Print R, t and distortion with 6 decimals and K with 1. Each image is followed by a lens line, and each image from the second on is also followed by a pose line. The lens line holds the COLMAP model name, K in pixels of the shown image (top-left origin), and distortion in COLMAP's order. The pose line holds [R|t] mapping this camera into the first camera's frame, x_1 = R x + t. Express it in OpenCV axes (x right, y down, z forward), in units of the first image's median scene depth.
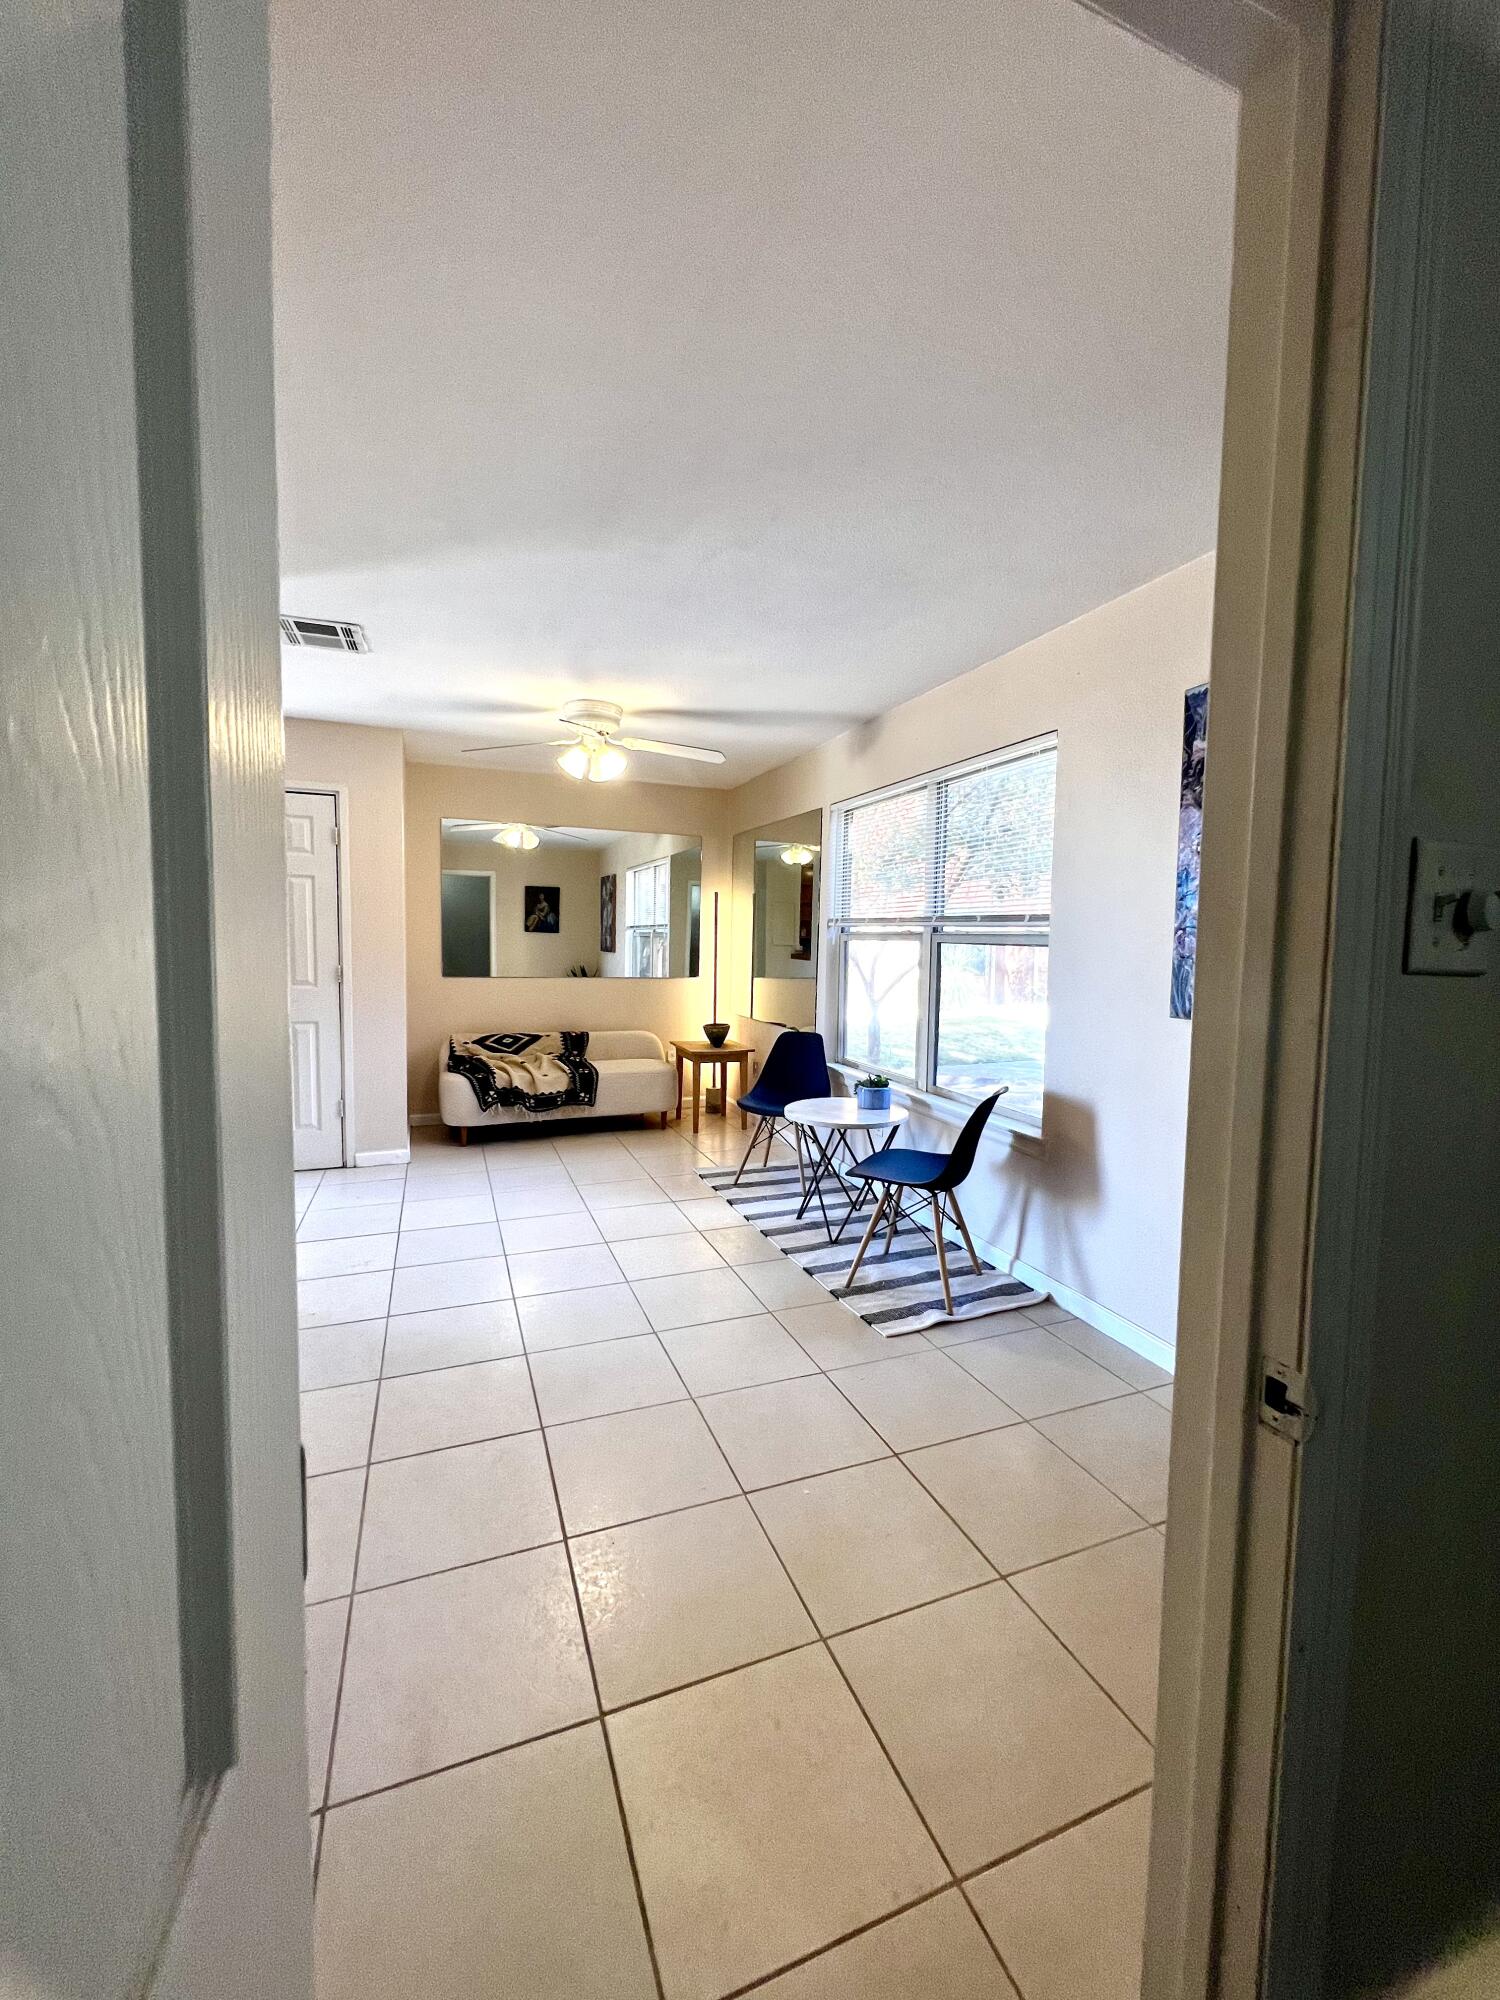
lens RADIAL K [[796.1, 0, 753.5], [0, 796.1, 995.8], [0, 0, 1]] dist [-0.001756, 0.000089]
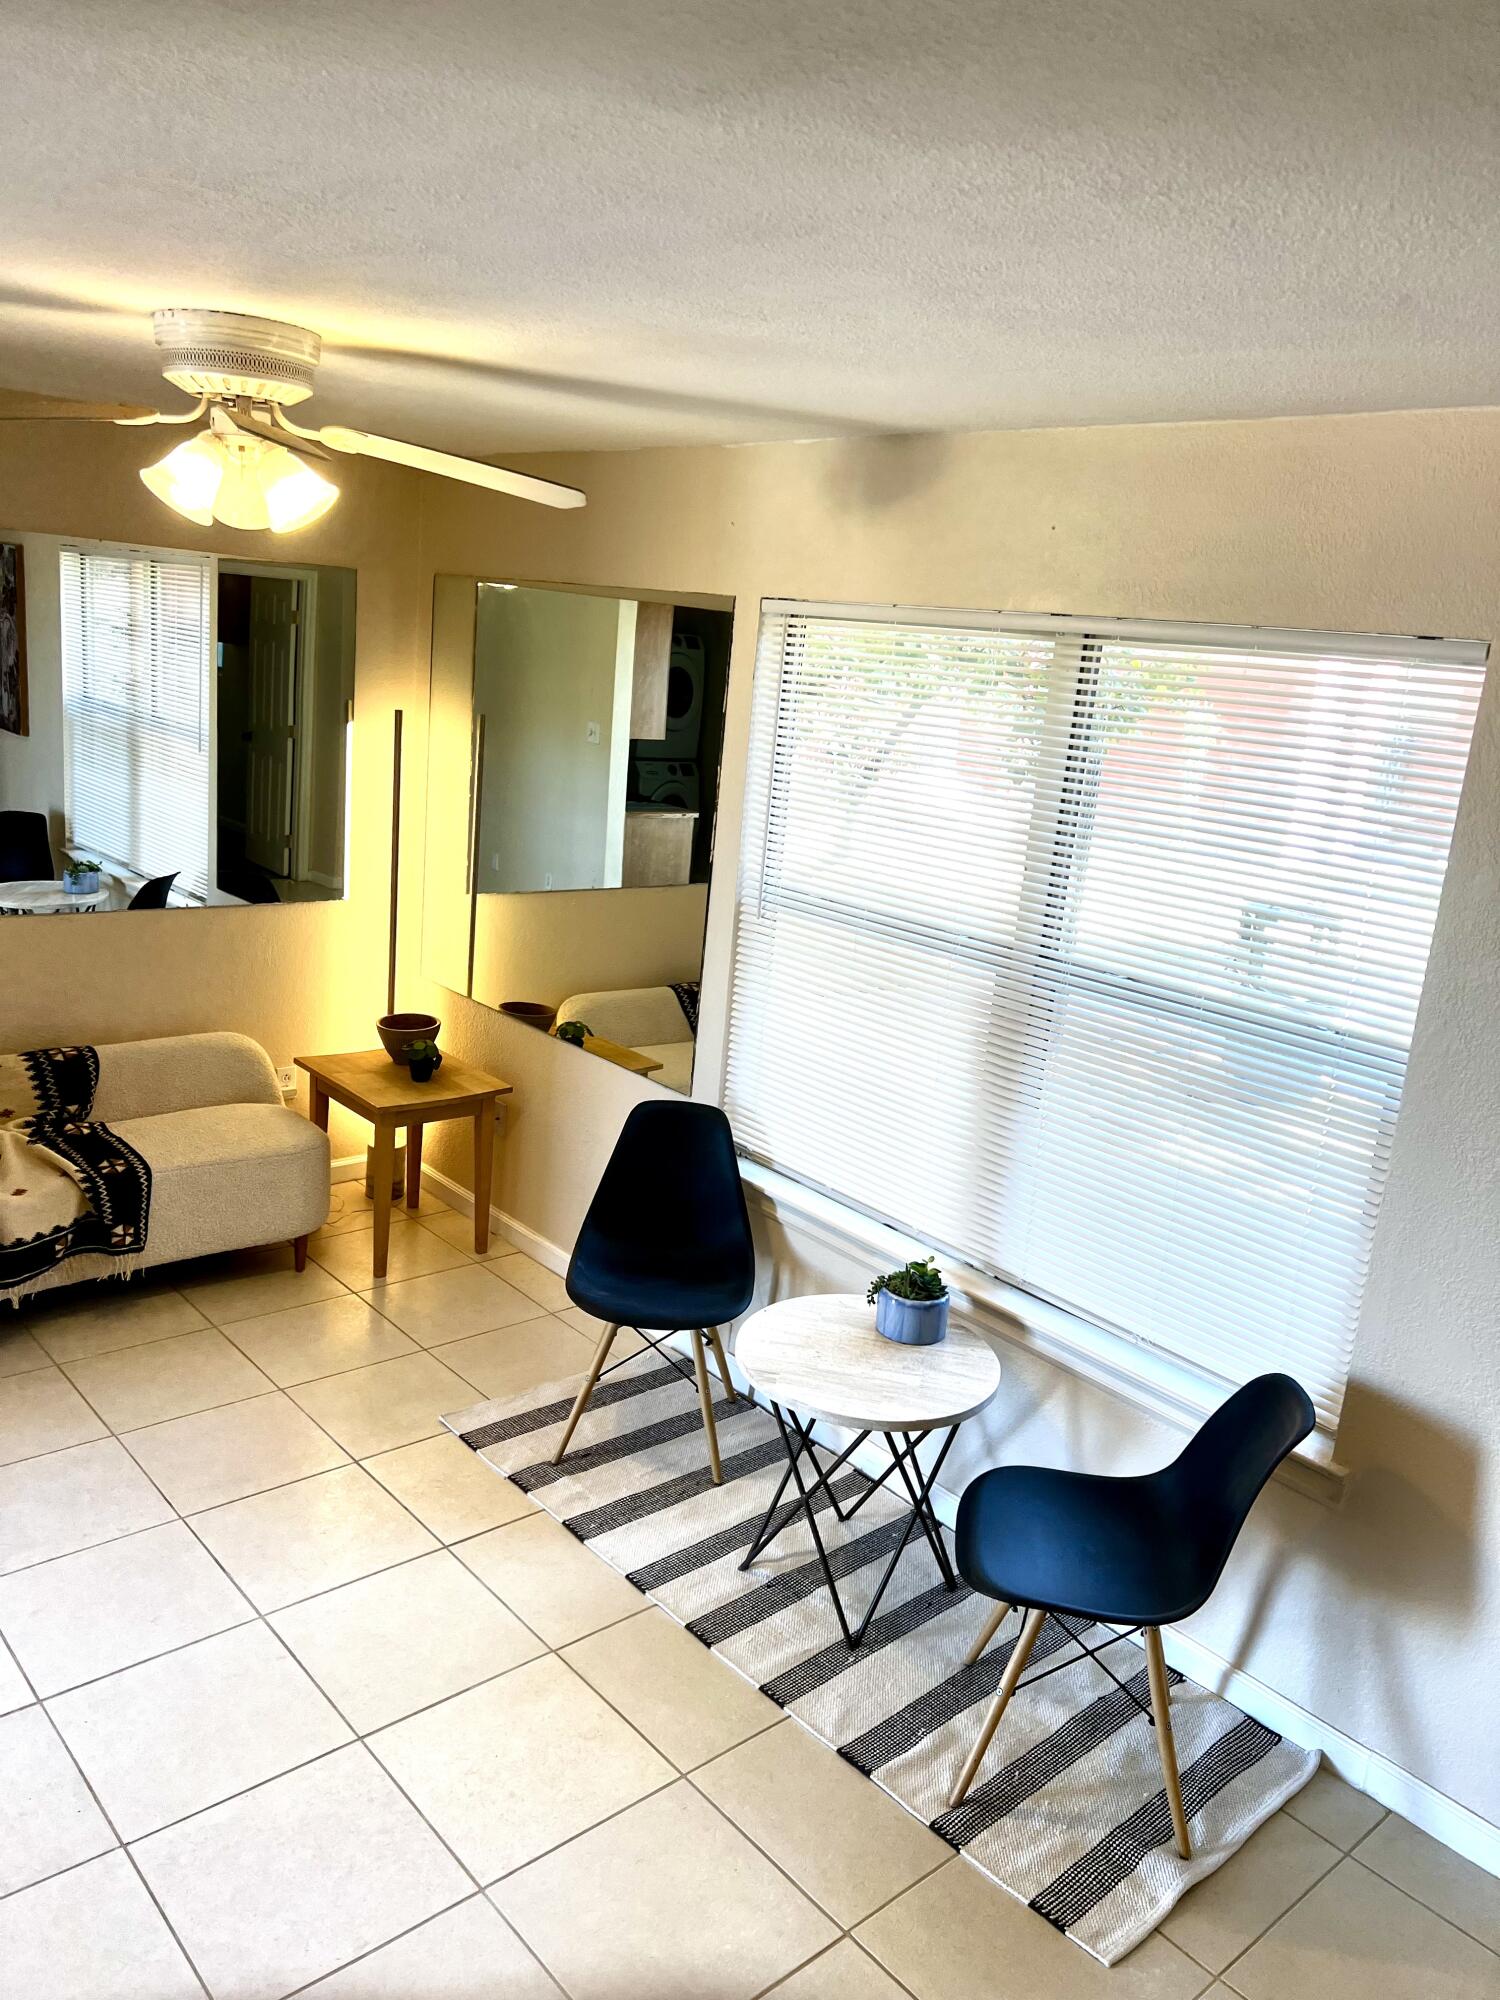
lens RADIAL K [[1503.6, 0, 759.7], [0, 1503.6, 1002.2], [0, 0, 1]] dist [0.051580, -0.056524]
pose [[0.938253, -0.017717, 0.345497, -0.190163], [-0.046916, 0.982946, 0.177811, -0.165091], [-0.342755, -0.183041, 0.921420, 0.192644]]
